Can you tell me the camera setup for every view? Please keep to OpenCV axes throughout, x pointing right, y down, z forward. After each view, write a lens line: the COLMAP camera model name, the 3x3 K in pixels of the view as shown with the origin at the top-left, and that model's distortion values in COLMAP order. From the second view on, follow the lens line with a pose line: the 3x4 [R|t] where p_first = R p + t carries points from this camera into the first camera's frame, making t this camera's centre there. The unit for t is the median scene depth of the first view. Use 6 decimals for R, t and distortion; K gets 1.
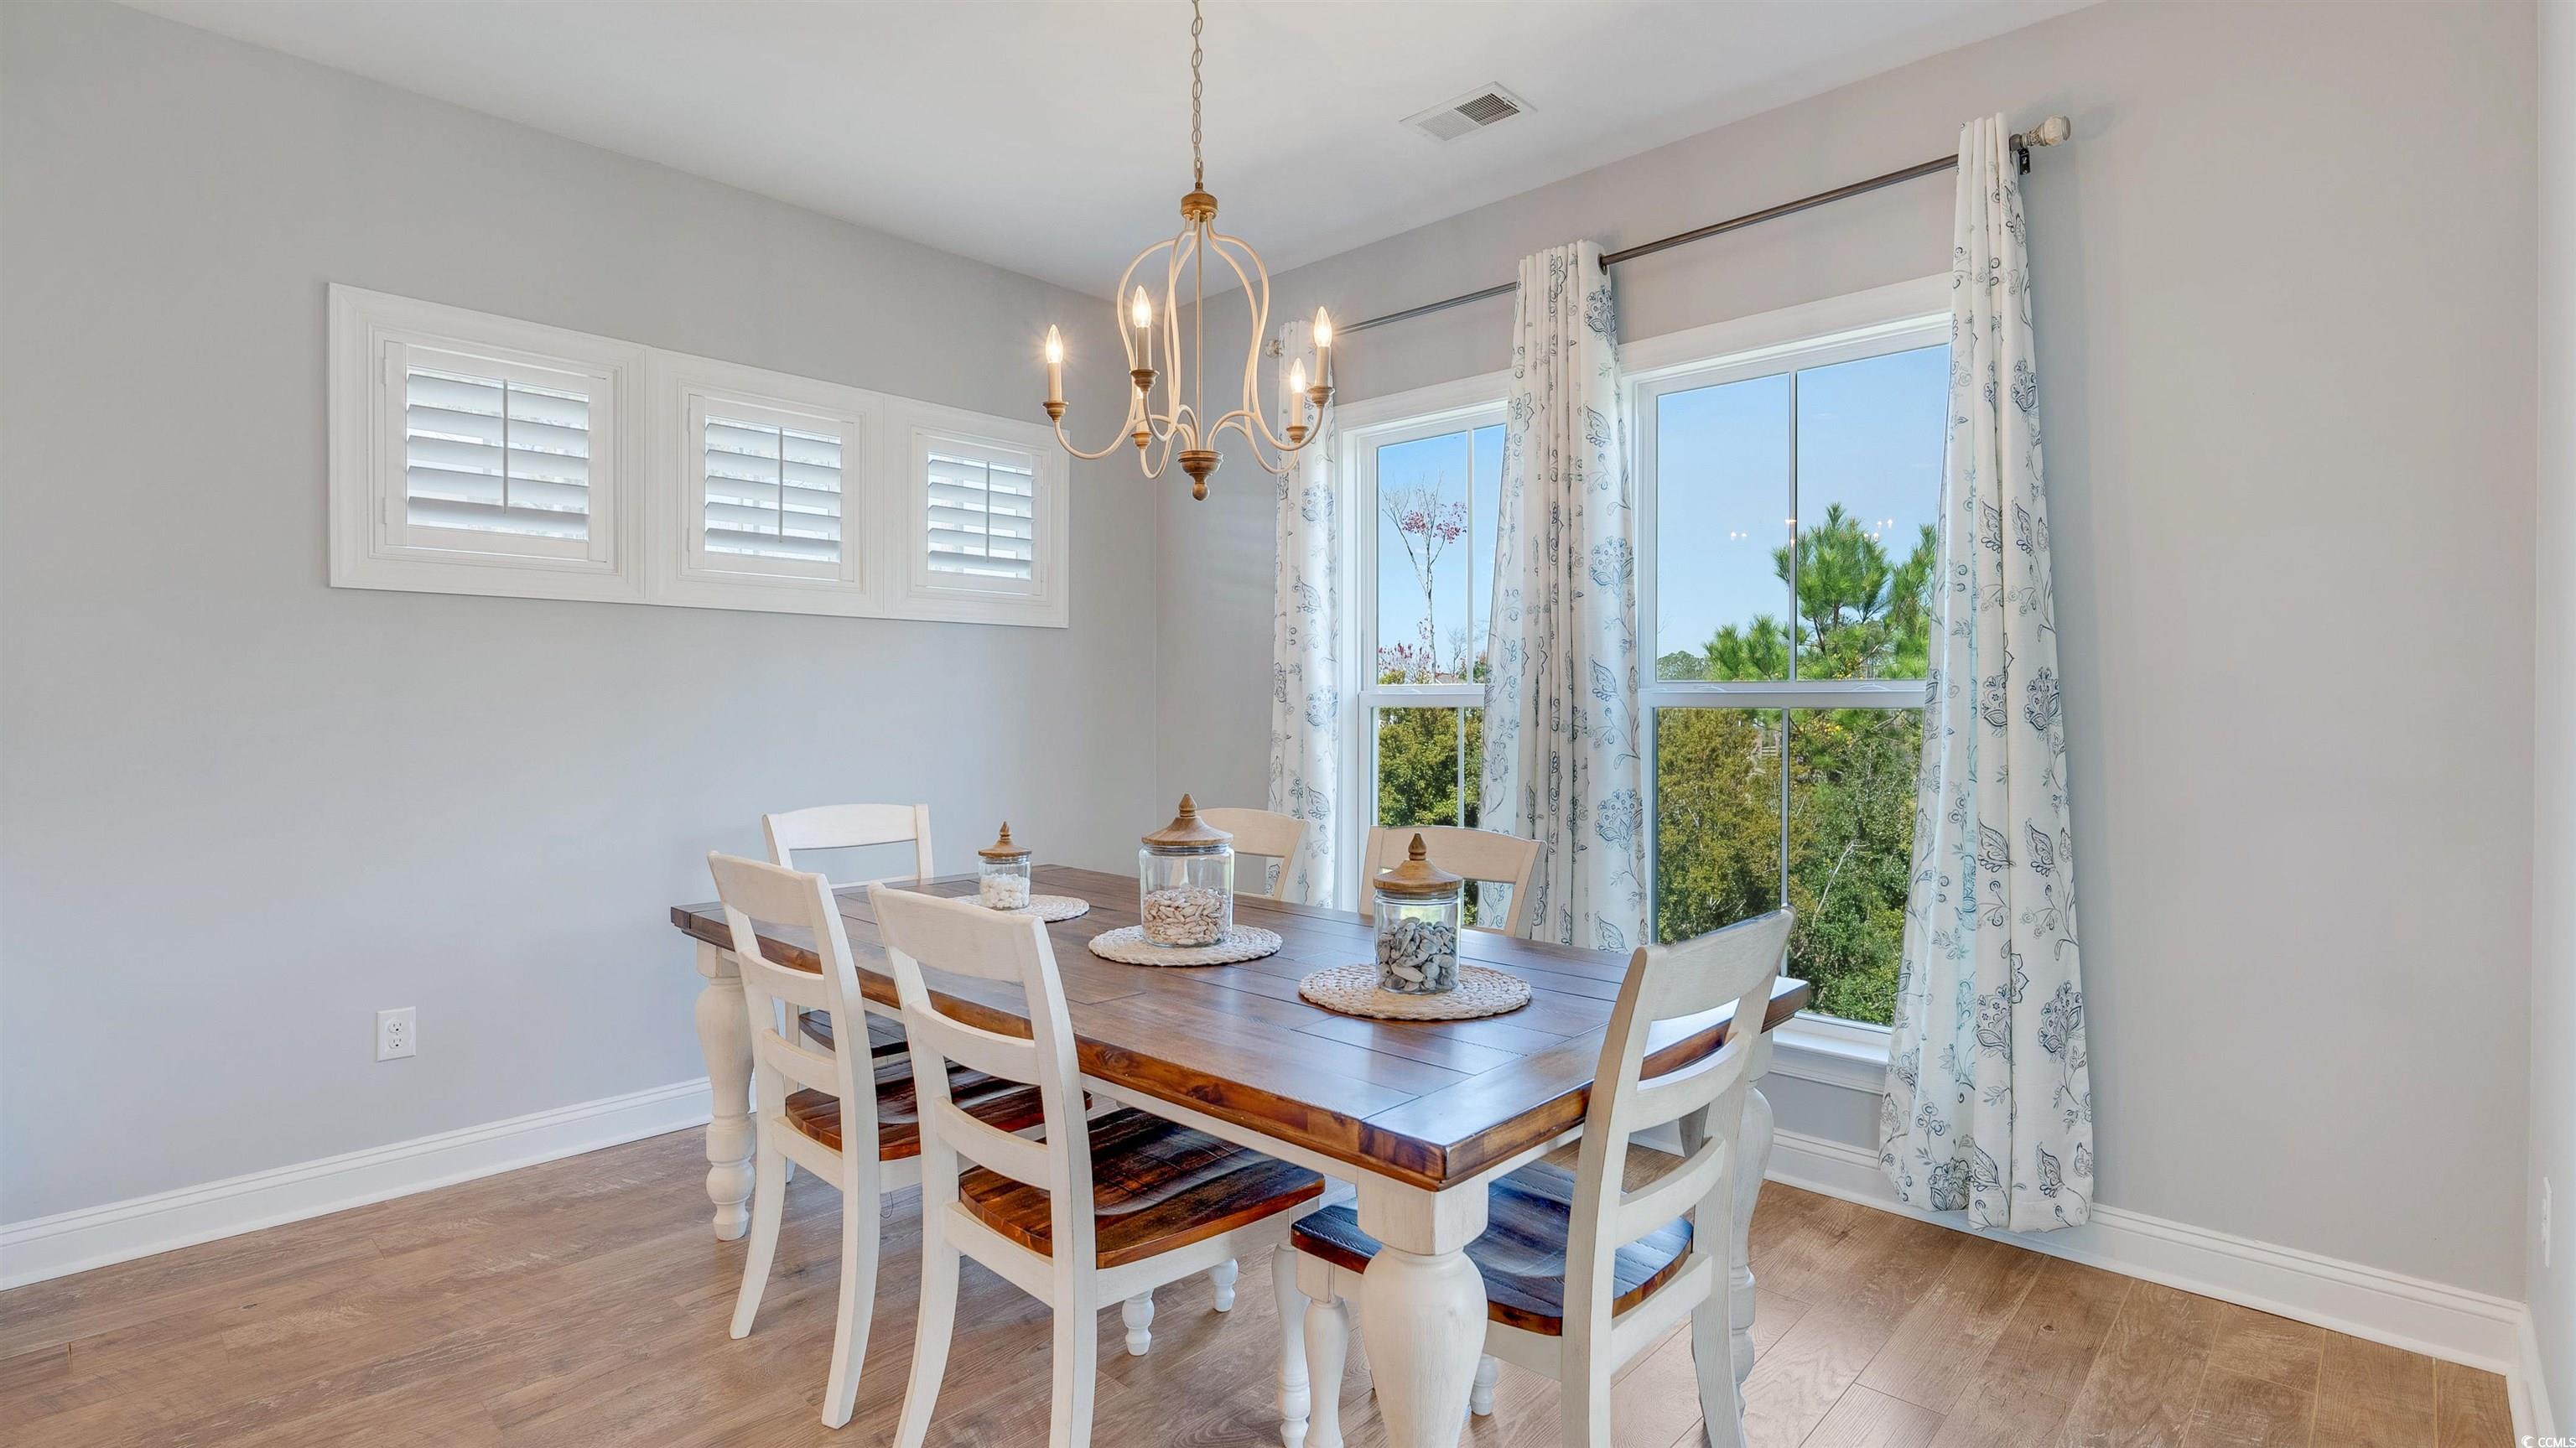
lens RADIAL K [[1198.0, 0, 1288.0], [0, 1198.0, 724.0], [0, 0, 1]] dist [-0.016029, 0.000228]
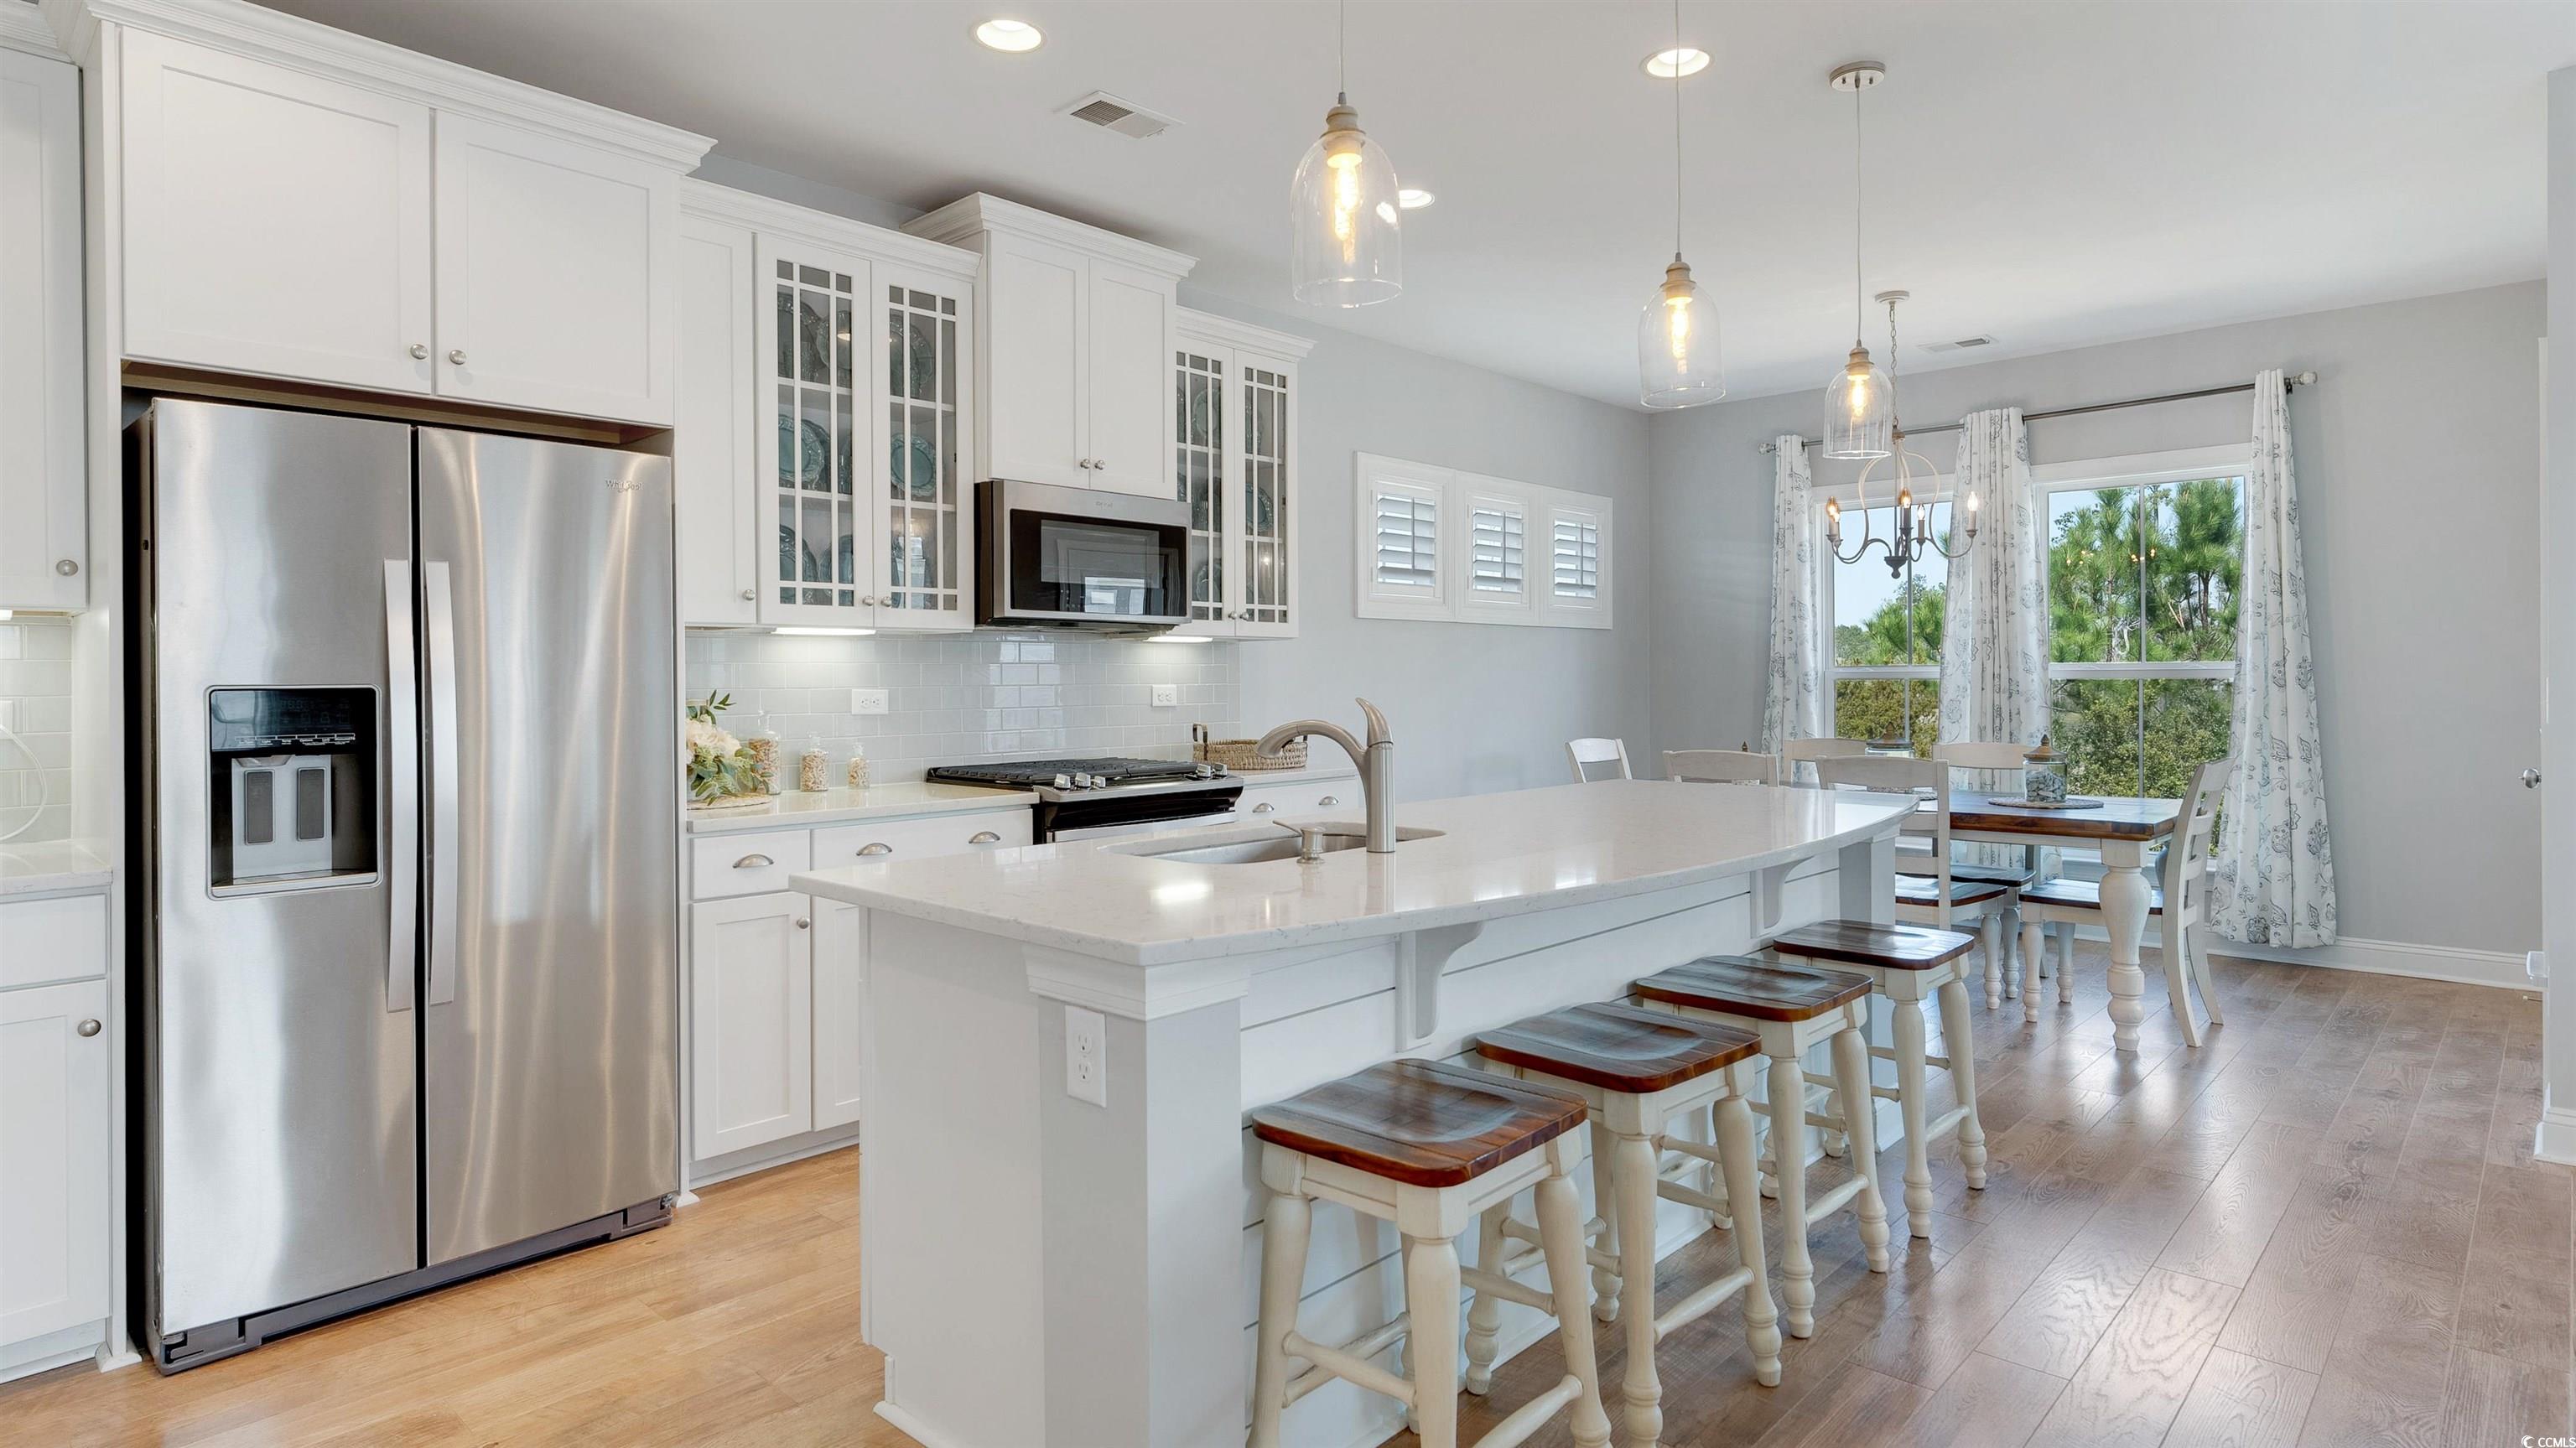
lens RADIAL K [[1351.3, 0, 1282.6], [0, 1351.3, 690.0], [0, 0, 1]] dist [0.001209, -0.000361]
pose [[0.999969, -0.007688, -0.001920, -0.966367], [0.007669, 0.999923, -0.009740, 0.015486], [0.001995, 0.009725, 0.999951, -1.133466]]
